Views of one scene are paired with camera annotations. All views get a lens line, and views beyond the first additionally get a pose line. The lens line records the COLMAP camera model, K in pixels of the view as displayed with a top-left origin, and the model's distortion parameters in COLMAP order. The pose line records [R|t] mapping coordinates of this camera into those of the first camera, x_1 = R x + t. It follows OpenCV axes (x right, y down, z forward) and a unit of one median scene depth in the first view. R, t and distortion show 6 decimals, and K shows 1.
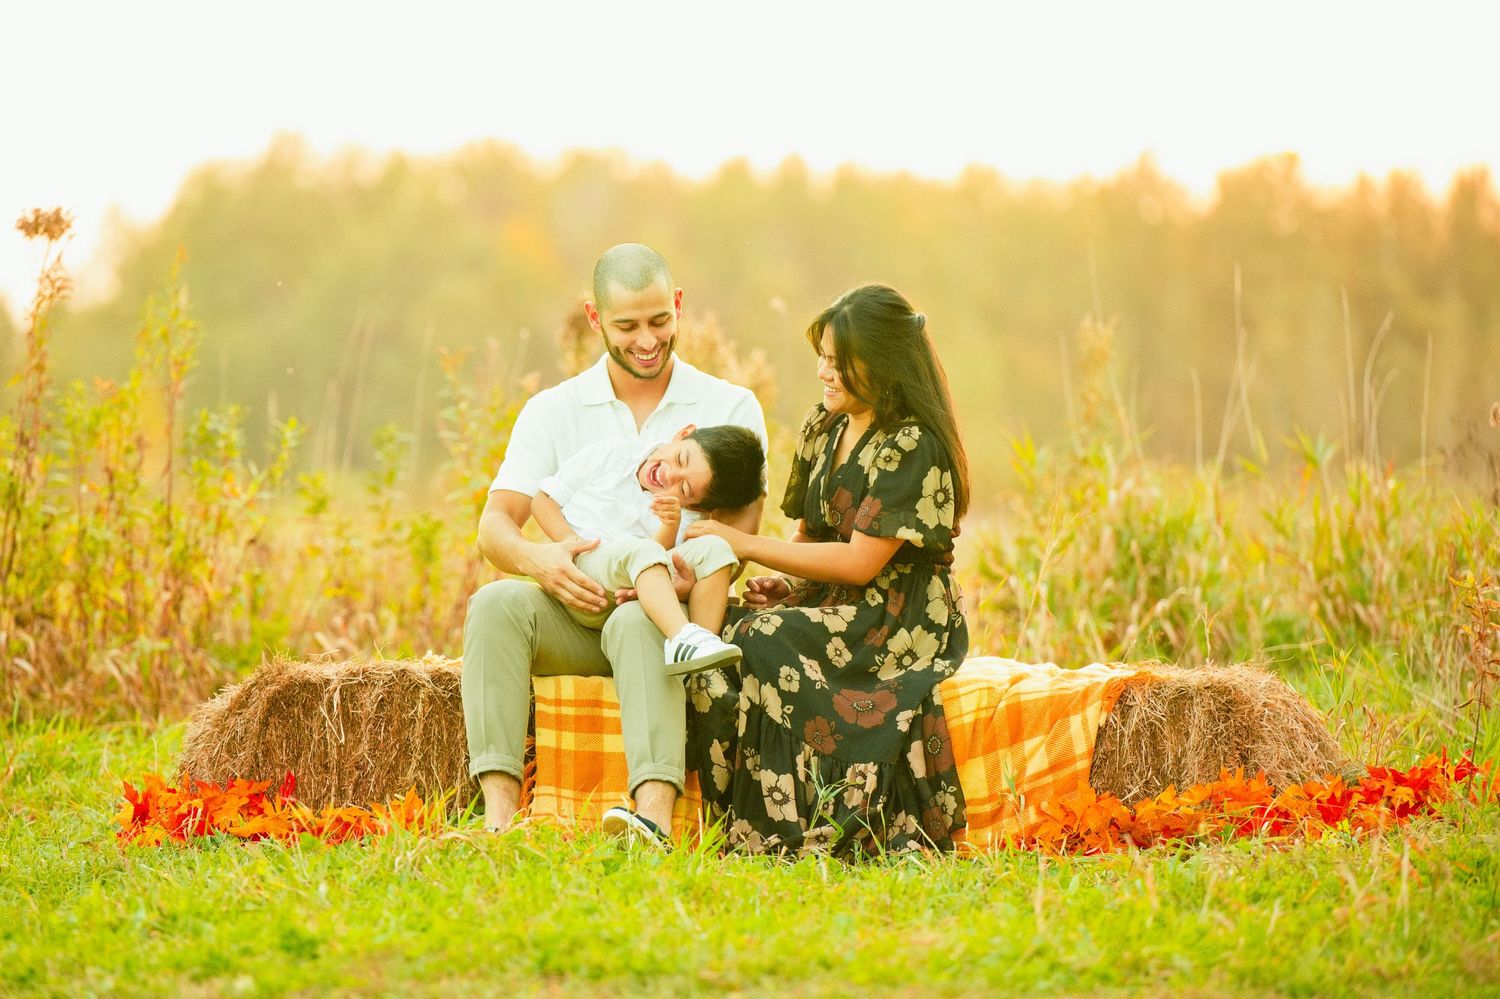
lens RADIAL K [[8644.8, 0, 747.7], [0, 8644.8, 497.5], [0, 0, 1]] dist [2.135693, 0.000000]
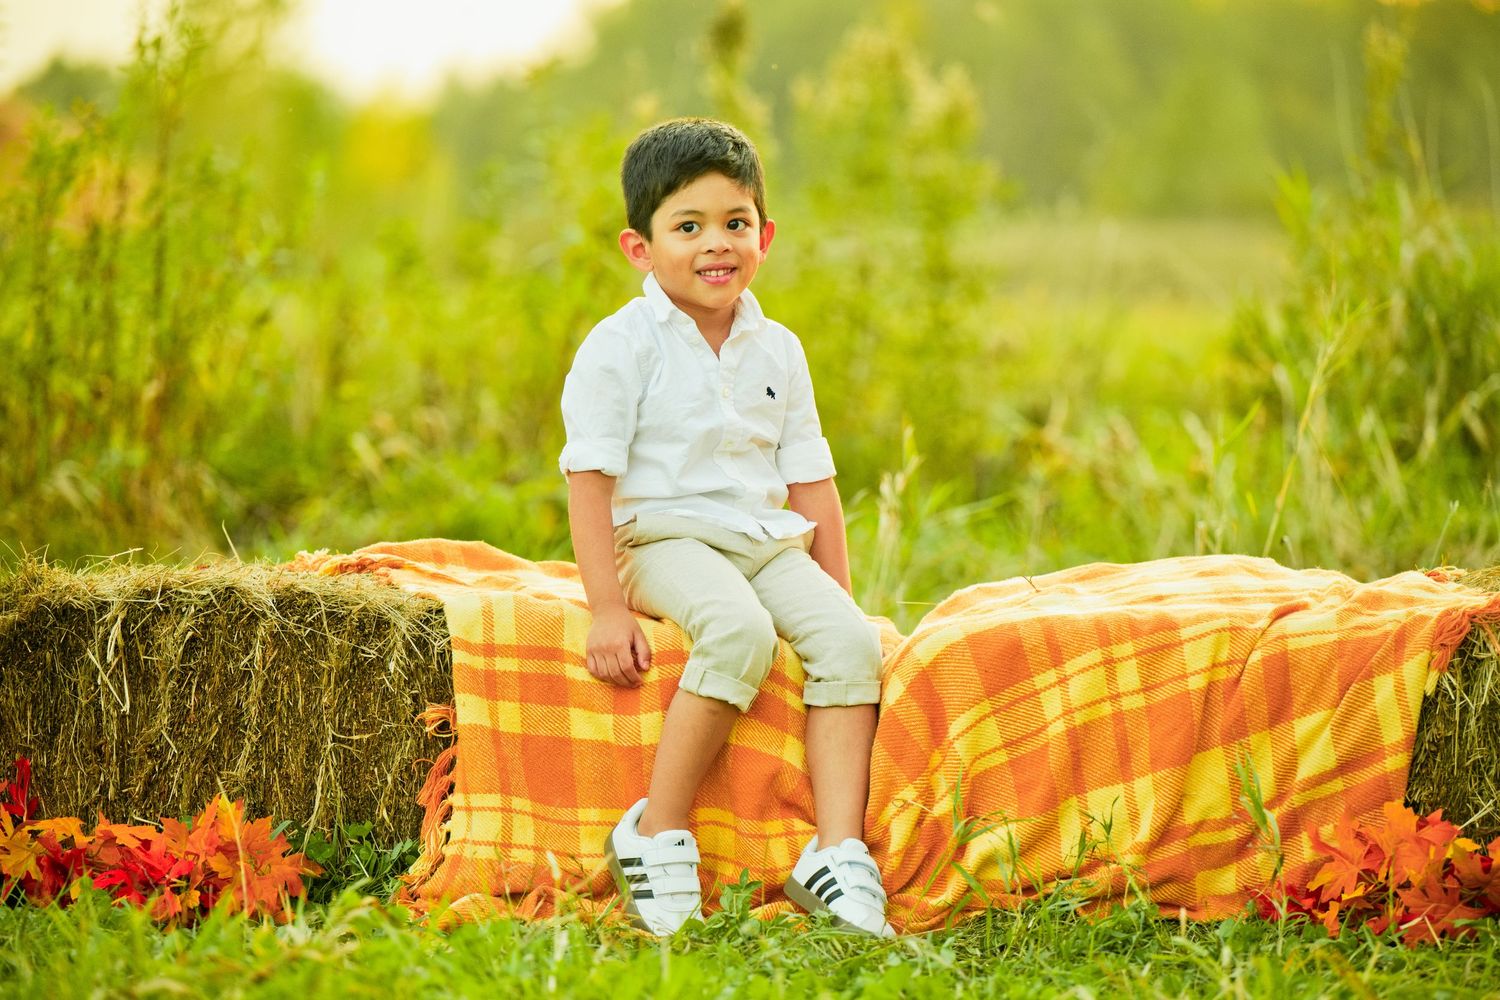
lens RADIAL K [[7091.9, 0, 751.0], [0, 7091.9, 504.2], [0, 0, 1]] dist [0.719493, 0.000000]
pose [[0.999069, 0.006176, -0.042701, 0.015849], [-0.004434, 0.999159, 0.040752, -0.005493], [0.042917, -0.040525, 0.998256, 0.523340]]
